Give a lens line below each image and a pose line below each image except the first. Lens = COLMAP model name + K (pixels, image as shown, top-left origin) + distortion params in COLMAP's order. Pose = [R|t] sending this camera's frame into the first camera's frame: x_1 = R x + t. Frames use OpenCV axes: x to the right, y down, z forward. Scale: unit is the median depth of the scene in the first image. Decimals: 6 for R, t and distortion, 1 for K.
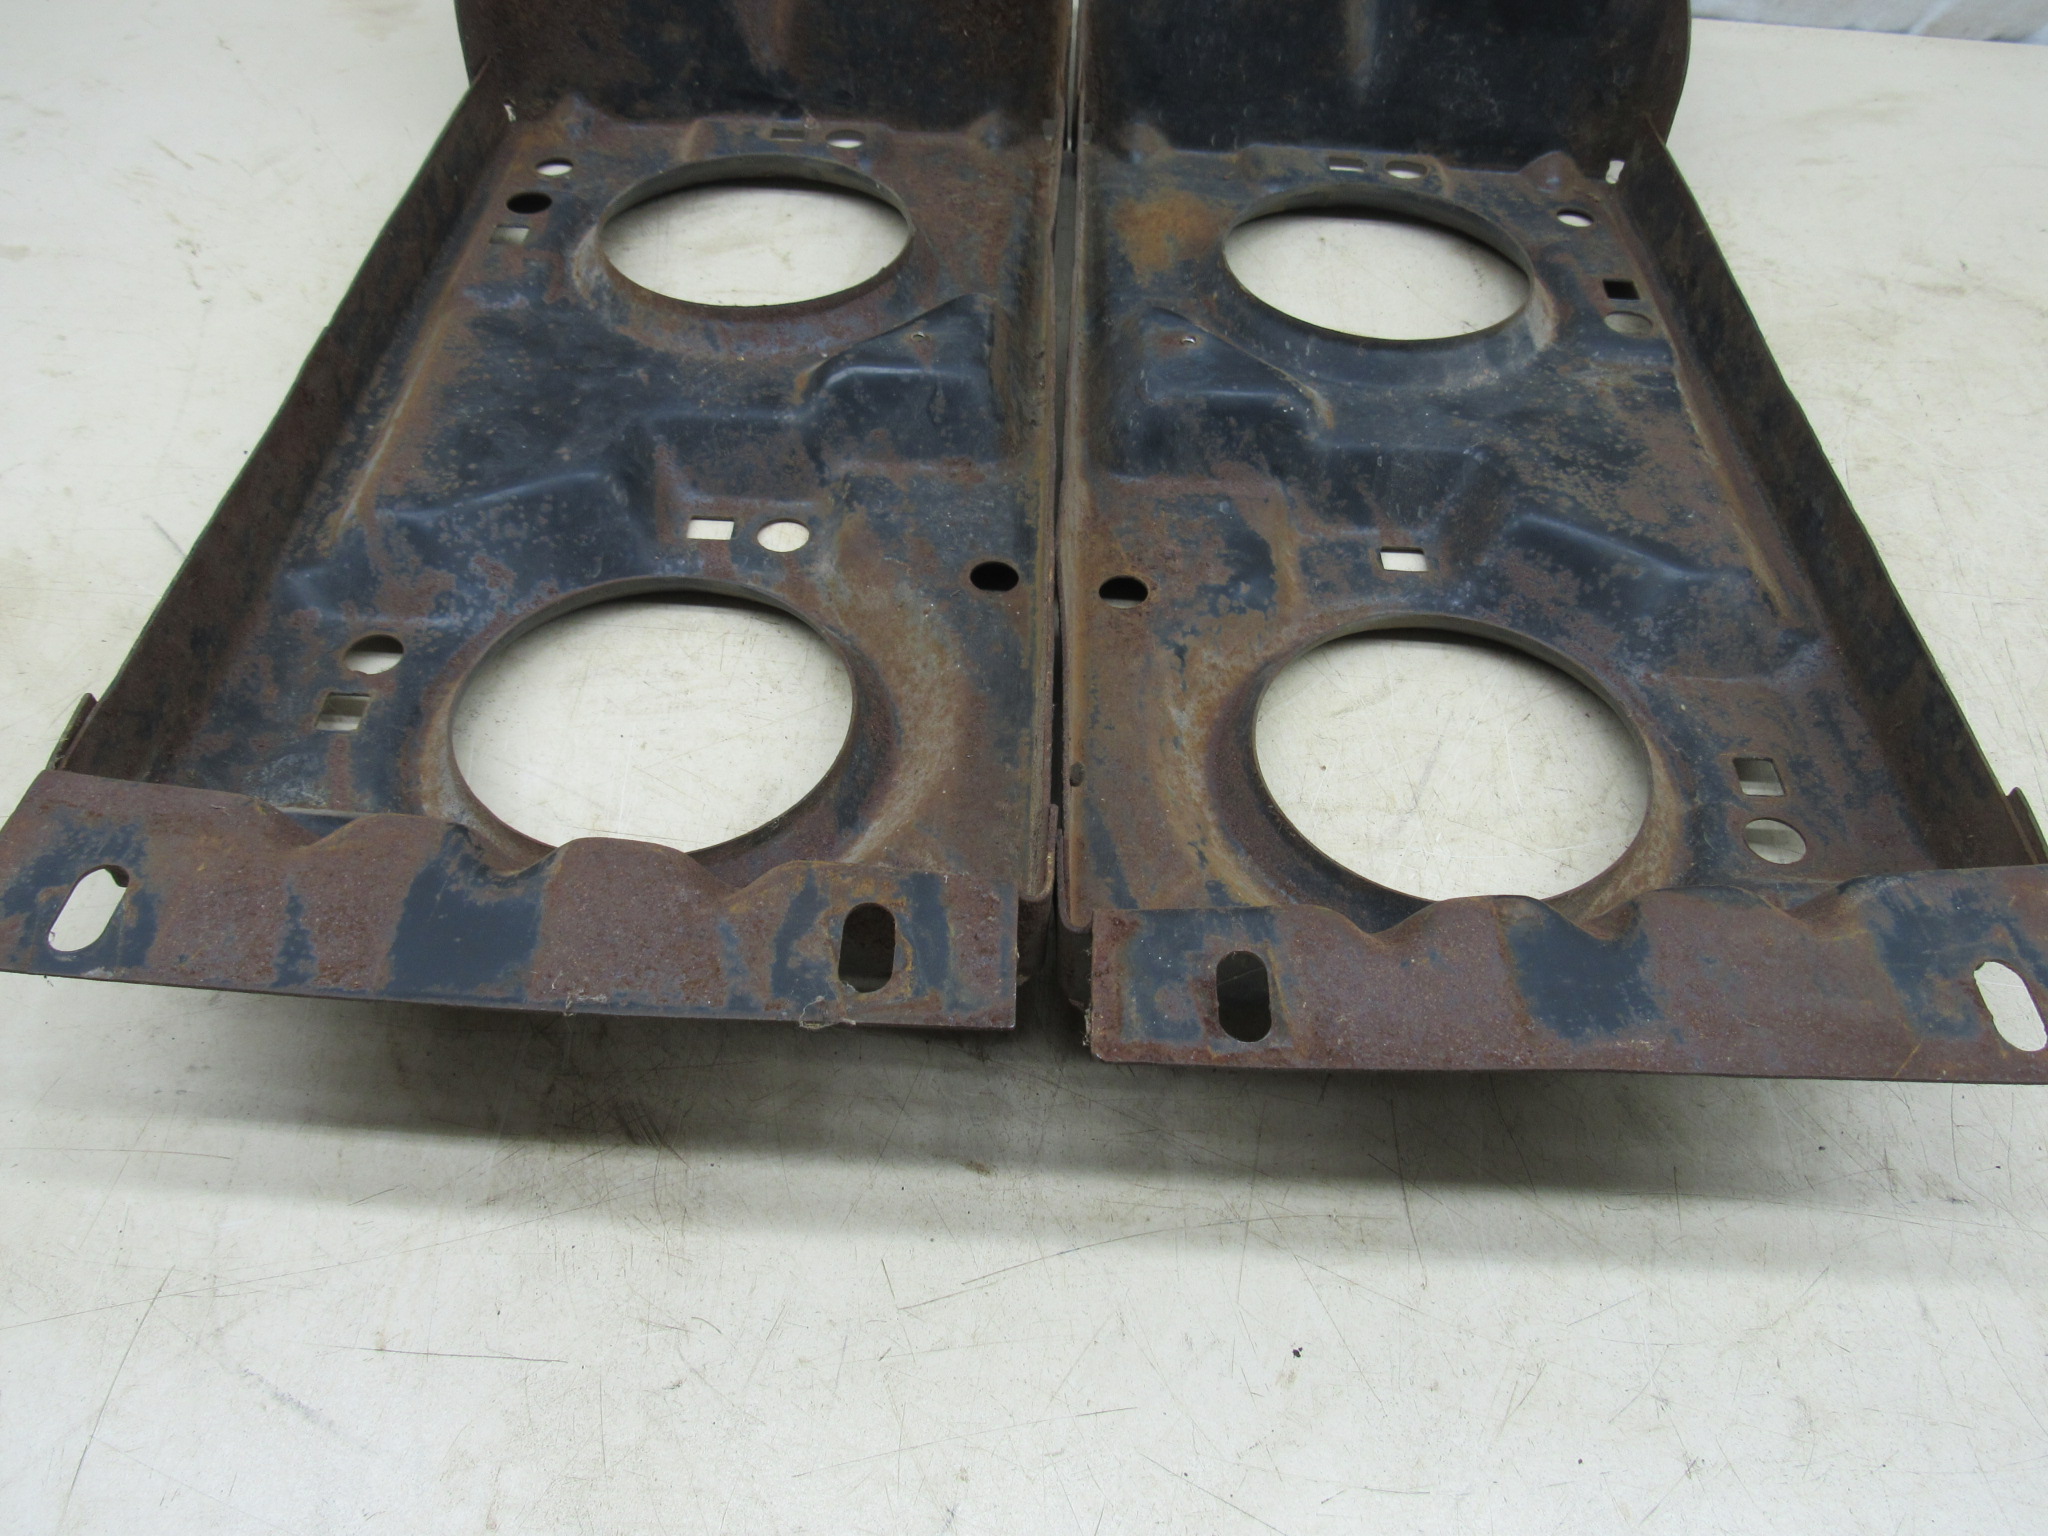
lens RADIAL K [[1615.4, 0, 1024.0], [0, 1615.4, 768.0], [0, 0, 1]] dist [-0.034043, 0.000894]
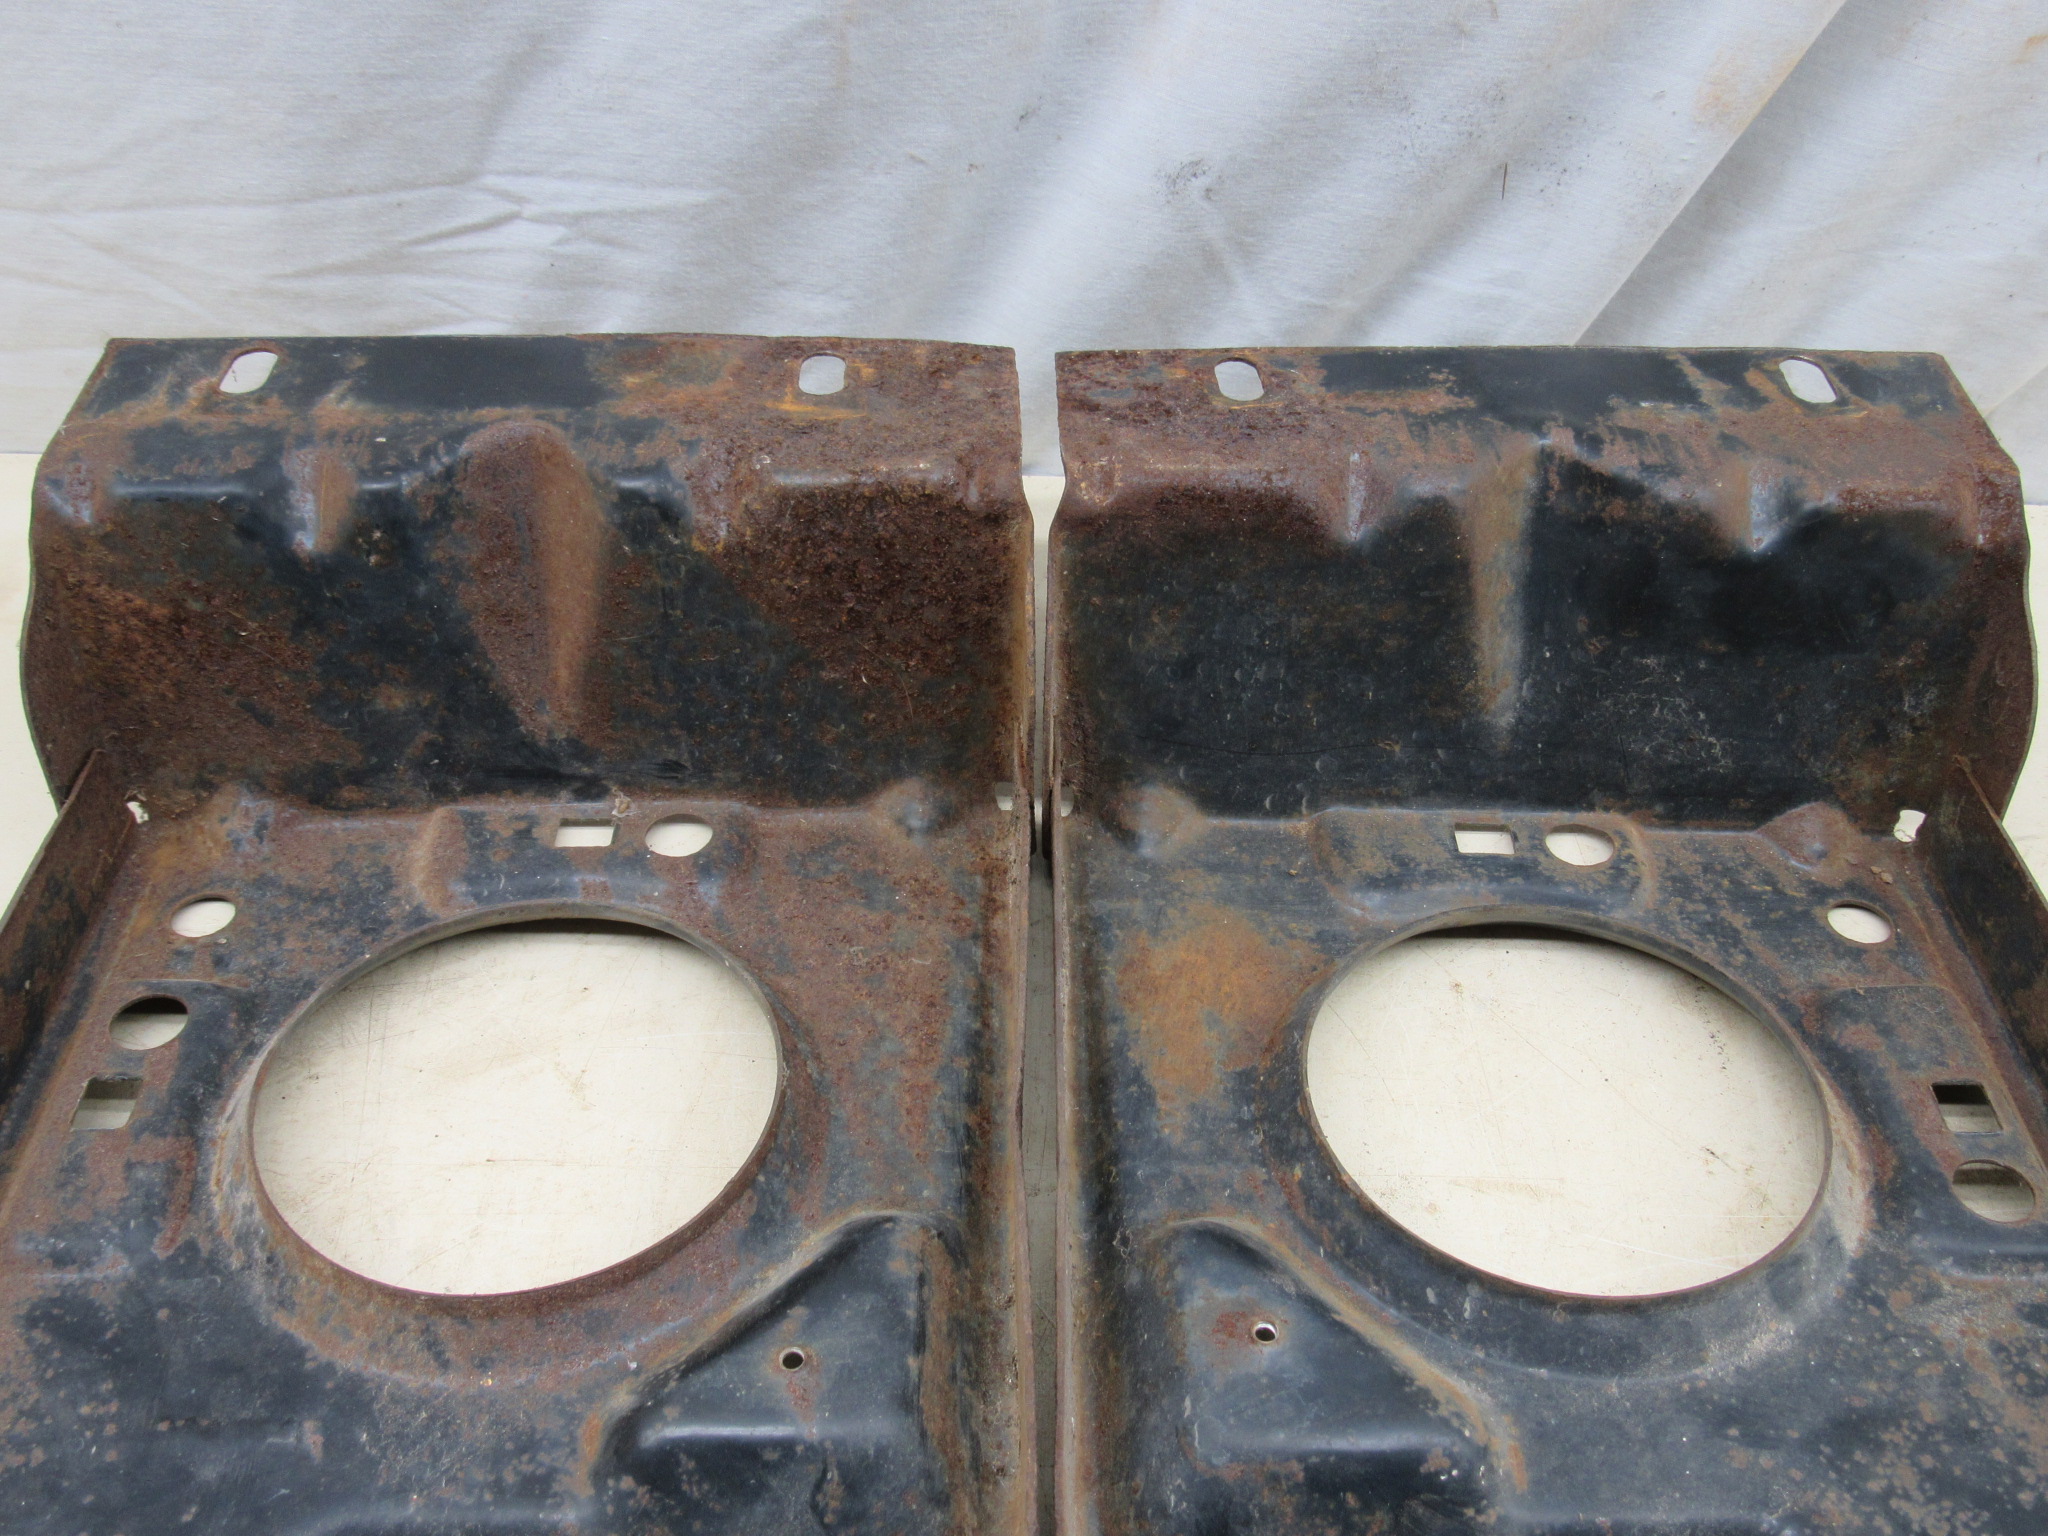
lens RADIAL K [[2057.8, 0, 1024.0], [0, 2057.8, 768.0], [0, 0, 1]] dist [-0.044858, 0.003561]
pose [[0.999024, -0.041667, 0.014657, 0.013861], [0.043177, 0.991188, -0.125226, -0.366230], [-0.009310, 0.125737, 0.992020, 0.243879]]
